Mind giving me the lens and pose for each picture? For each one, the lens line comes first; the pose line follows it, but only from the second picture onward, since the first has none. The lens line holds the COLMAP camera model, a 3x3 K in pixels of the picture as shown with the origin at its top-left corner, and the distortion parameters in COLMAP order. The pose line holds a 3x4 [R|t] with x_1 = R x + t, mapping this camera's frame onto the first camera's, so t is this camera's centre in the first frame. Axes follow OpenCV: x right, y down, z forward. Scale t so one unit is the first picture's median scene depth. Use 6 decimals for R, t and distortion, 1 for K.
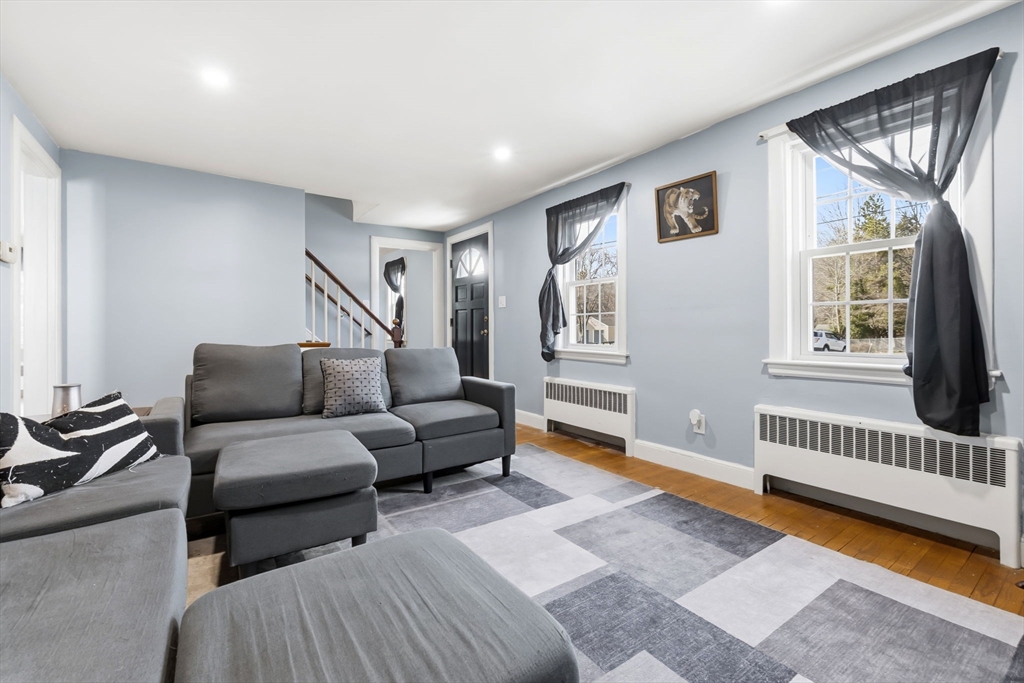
lens RADIAL K [[450.6, 0, 512.0], [0, 450.6, 341.5], [0, 0, 1]] dist [0.000573, 0.000423]
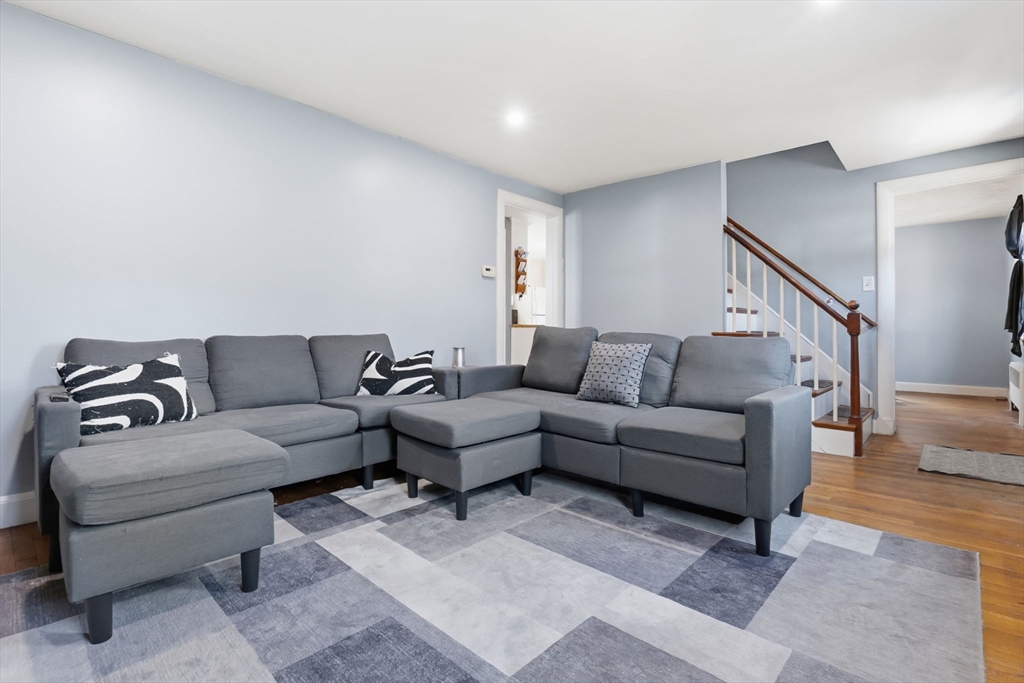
lens RADIAL K [[485.6, 0, 512.0], [0, 485.6, 341.5], [0, 0, 1]] dist [-0.016028, 0.000116]
pose [[0.191904, 0.029833, -0.980960, 0.553471], [-0.033196, 0.999163, 0.023892, 0.017534], [0.980852, 0.027979, 0.192734, 0.573887]]
